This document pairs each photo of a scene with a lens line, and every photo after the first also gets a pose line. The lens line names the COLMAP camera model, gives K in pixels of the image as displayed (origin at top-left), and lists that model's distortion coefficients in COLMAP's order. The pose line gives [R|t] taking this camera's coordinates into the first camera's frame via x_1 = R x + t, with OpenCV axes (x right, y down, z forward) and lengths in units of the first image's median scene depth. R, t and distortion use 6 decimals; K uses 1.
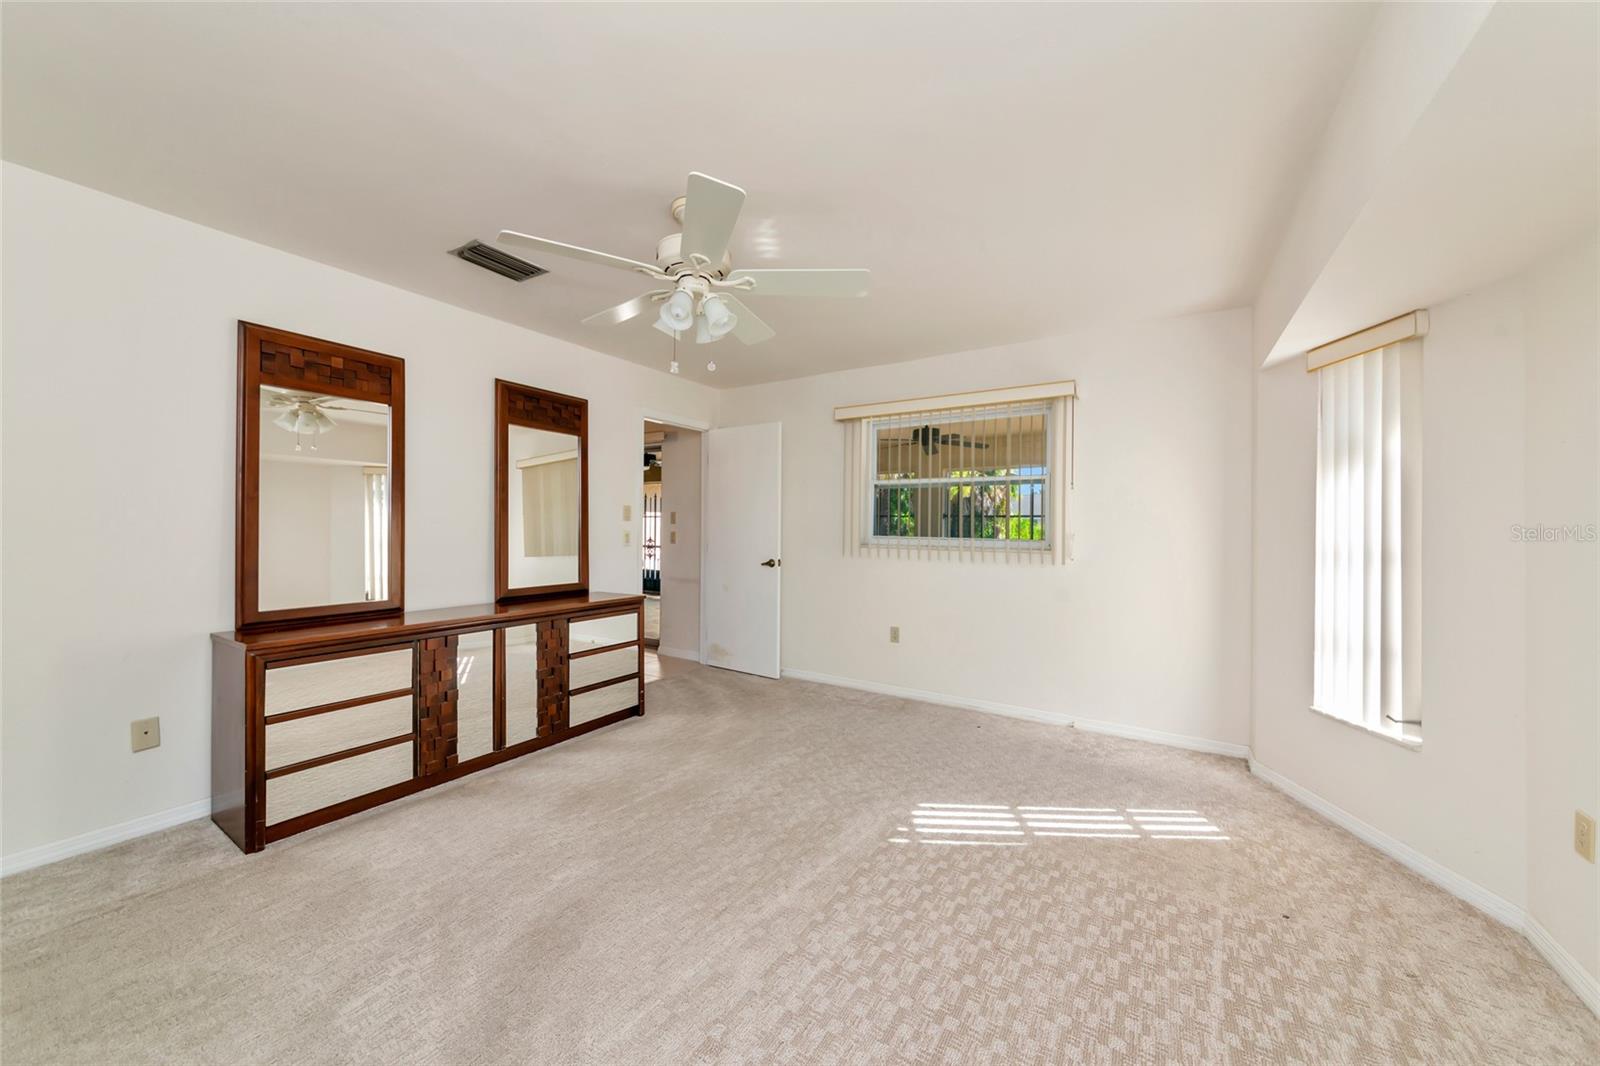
lens RADIAL K [[564.3, 0, 771.3], [0, 564.3, 524.6], [0, 0, 1]] dist [-0.002543, -0.000060]
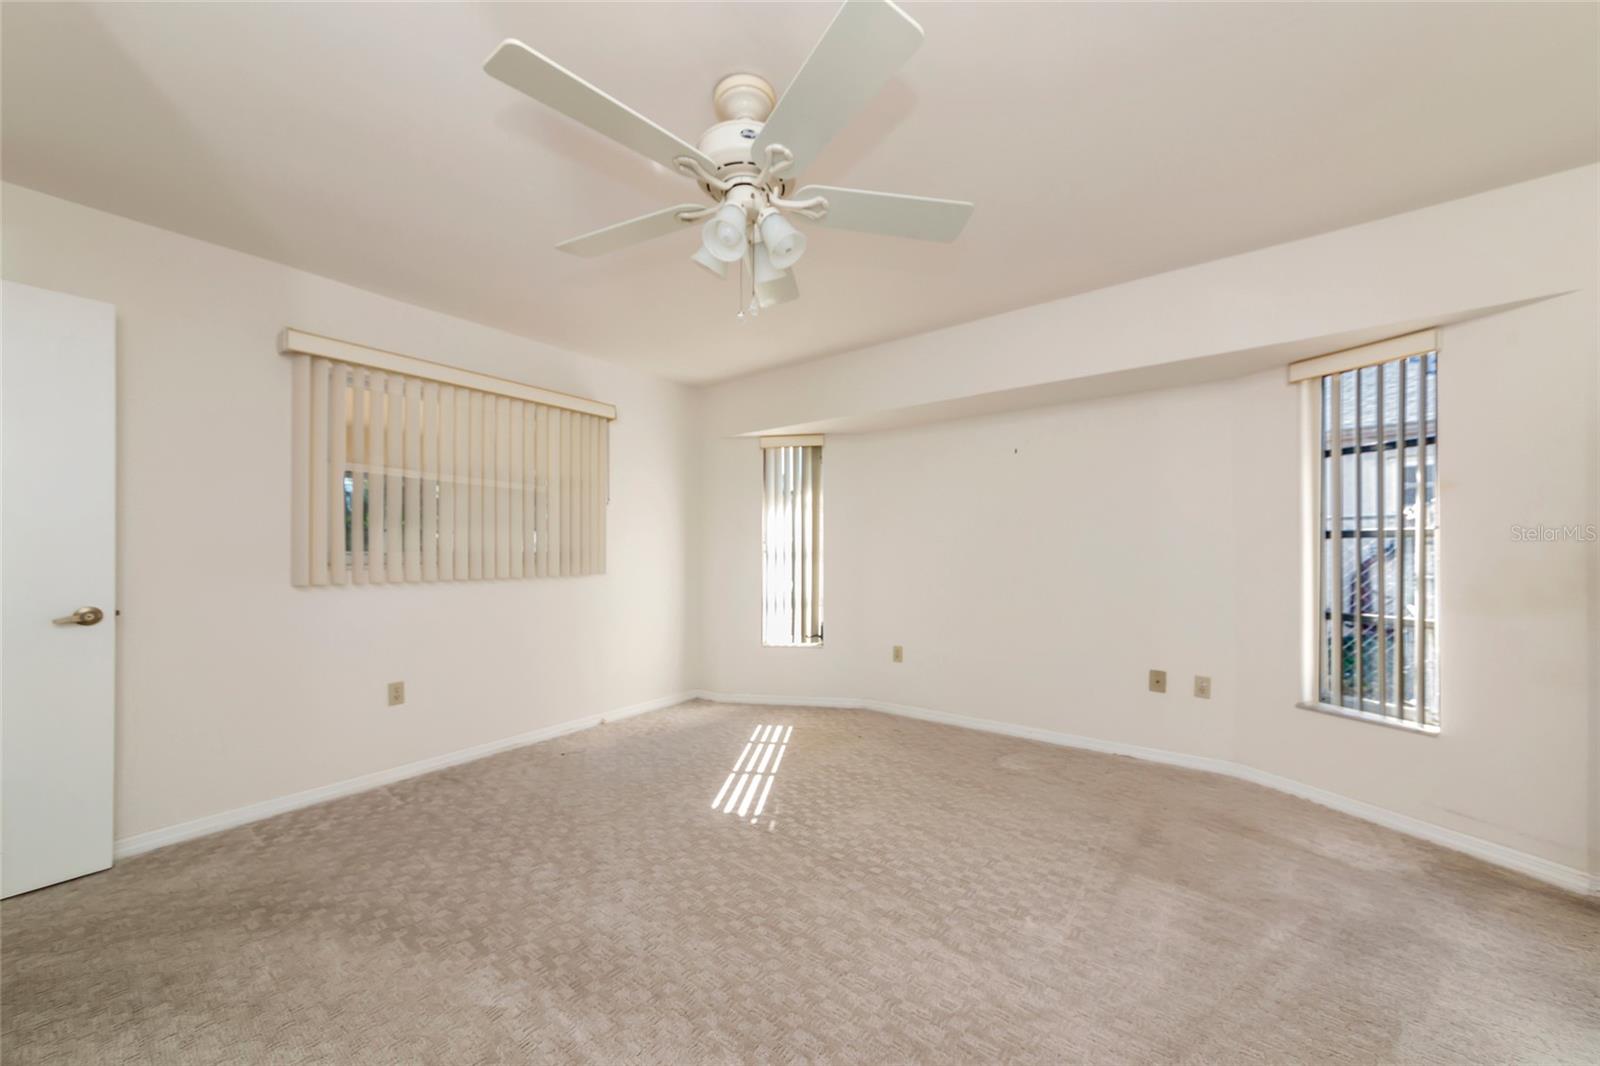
lens RADIAL K [[564.4, 0, 810.4], [0, 564.4, 546.8], [0, 0, 1]] dist [-0.001687, 0.000264]
pose [[0.063379, -0.003788, 0.997982, -0.608878], [-0.000037, 0.999993, 0.003798, 0.016686], [-0.997990, -0.000277, 0.063378, 0.617696]]
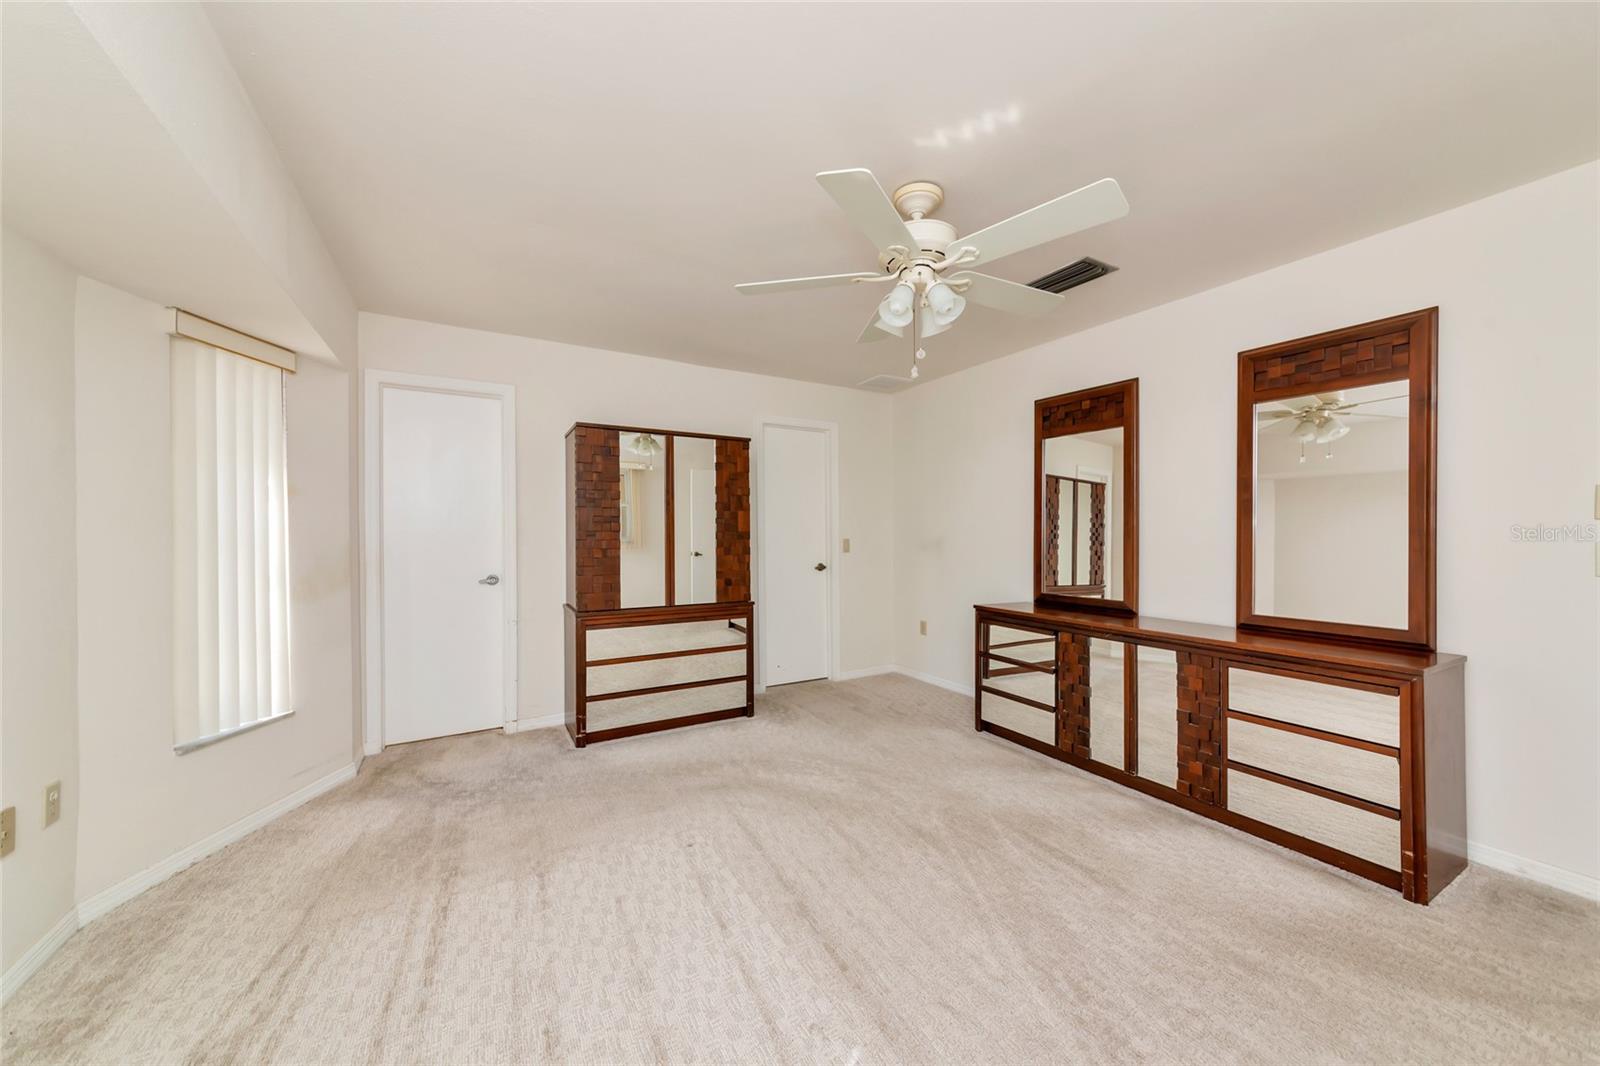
lens RADIAL K [[564.4, 0, 787.8], [0, 564.4, 525.7], [0, 0, 1]] dist [-0.001687, 0.000264]
pose [[-0.438356, -0.021085, -0.898554, 0.594638], [0.001404, 0.999707, -0.024144, 0.011020], [0.898800, -0.011846, -0.438199, 0.874133]]
